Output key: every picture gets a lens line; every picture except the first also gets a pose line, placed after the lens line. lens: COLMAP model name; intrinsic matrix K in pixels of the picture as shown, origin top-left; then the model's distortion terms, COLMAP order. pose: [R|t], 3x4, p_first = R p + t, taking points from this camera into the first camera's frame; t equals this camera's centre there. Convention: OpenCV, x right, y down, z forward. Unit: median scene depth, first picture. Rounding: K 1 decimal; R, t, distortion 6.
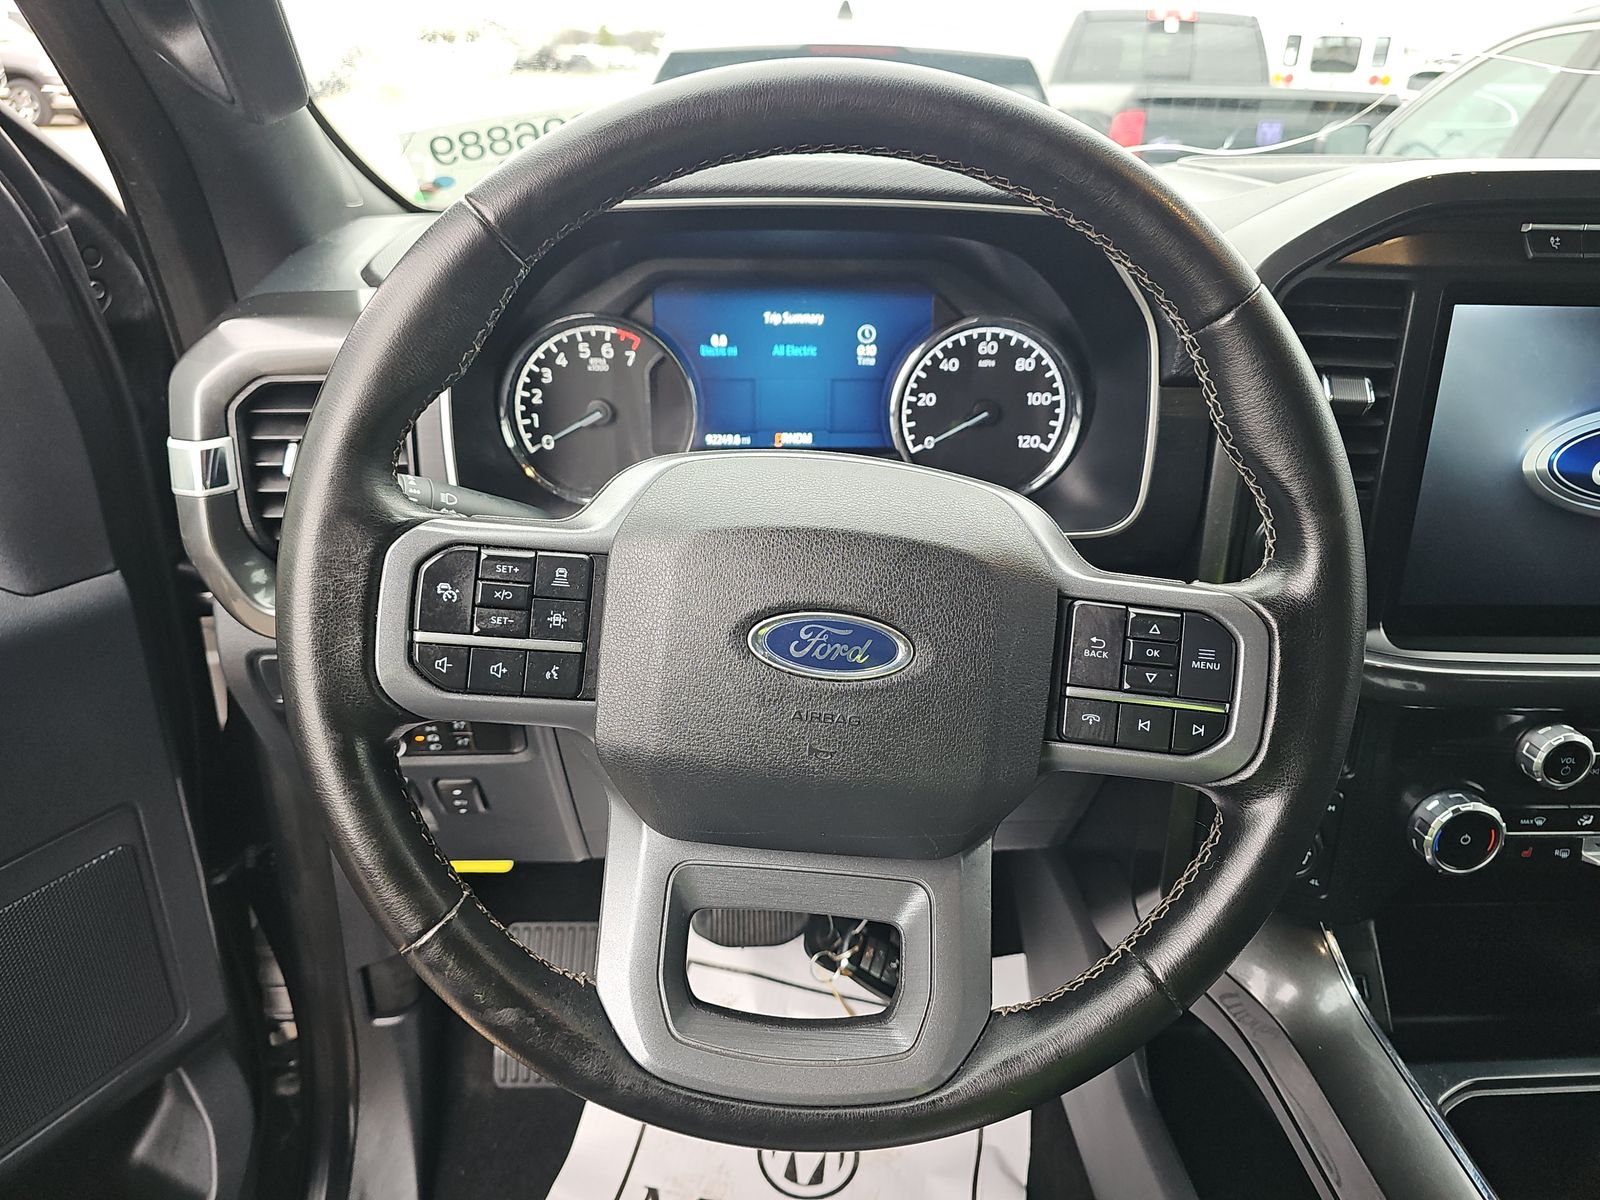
lens RADIAL K [[1031.5, 0, 796.3], [0, 1031.5, 602.5], [0, 0, 1]] dist [0.063292, -0.076280]
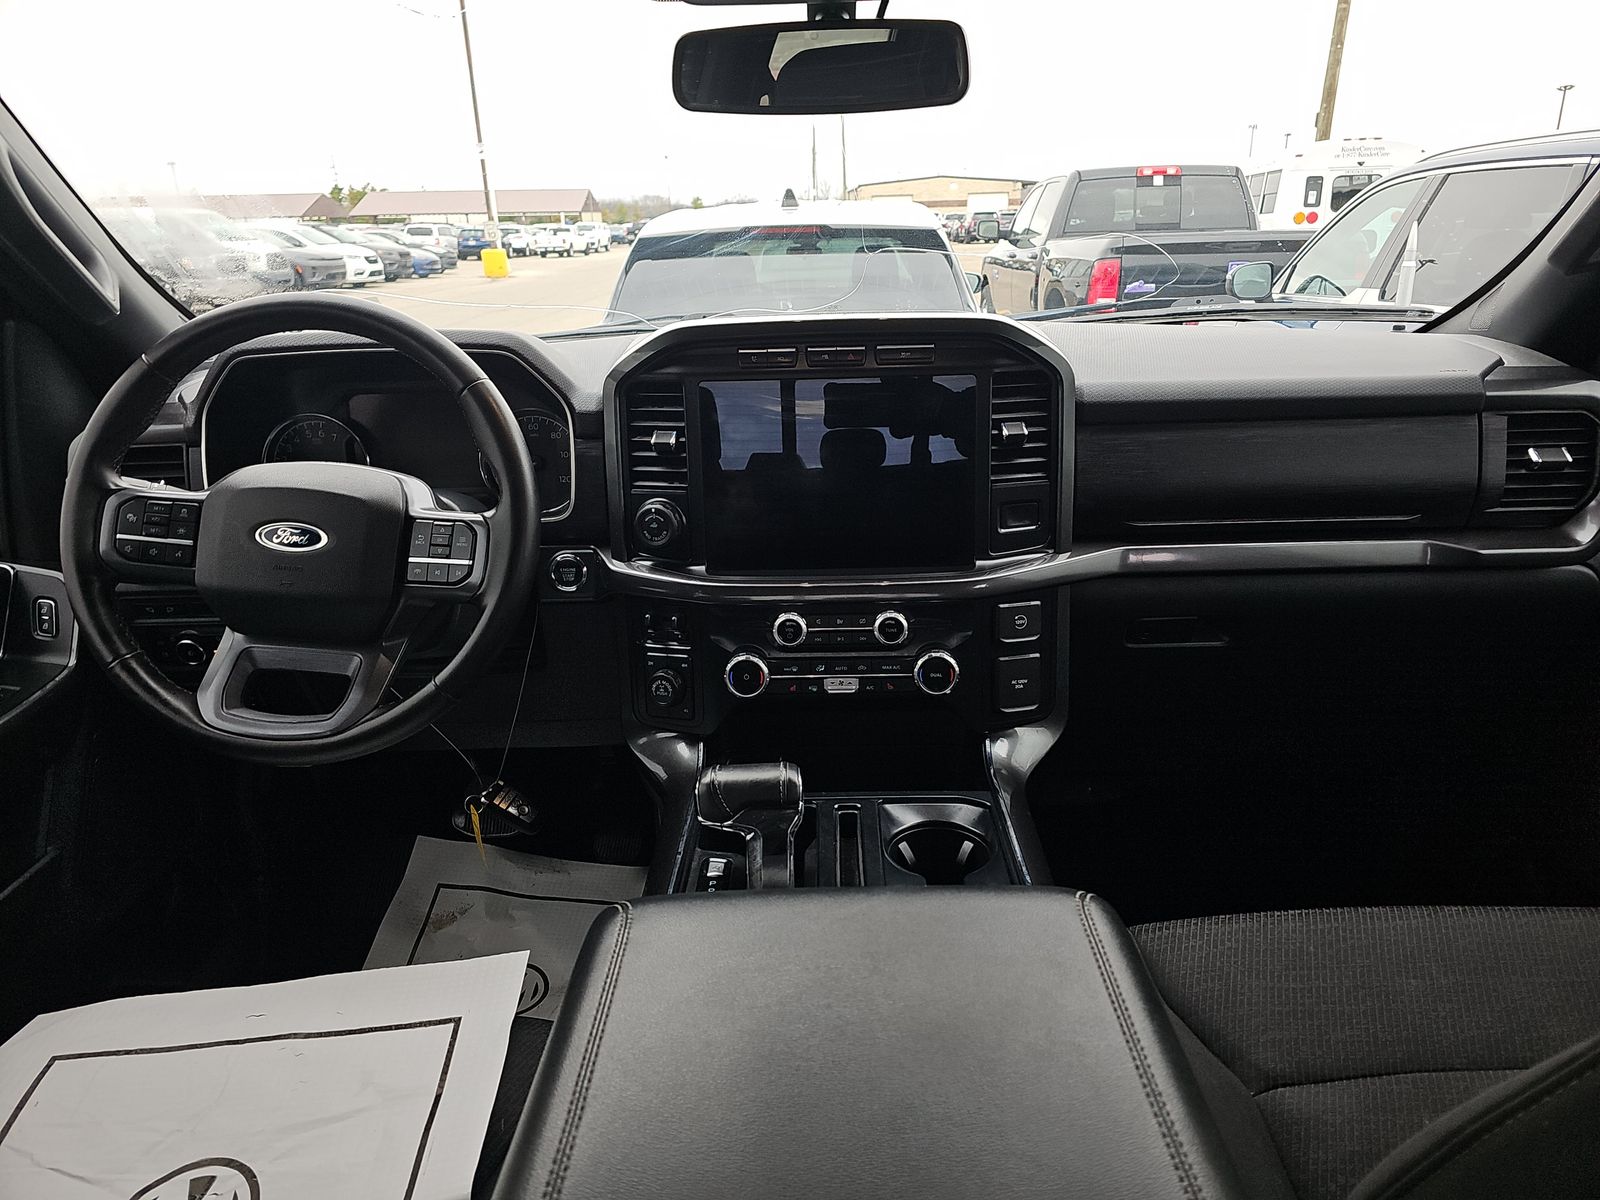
lens RADIAL K [[1031.5, 0, 796.3], [0, 1031.5, 602.5], [0, 0, 1]] dist [0.063292, -0.076280]
pose [[0.997700, -0.028154, -0.061664, 1.254008], [0.019867, 0.991169, -0.131110, 0.498572], [0.064811, 0.129583, 0.989448, -1.175928]]
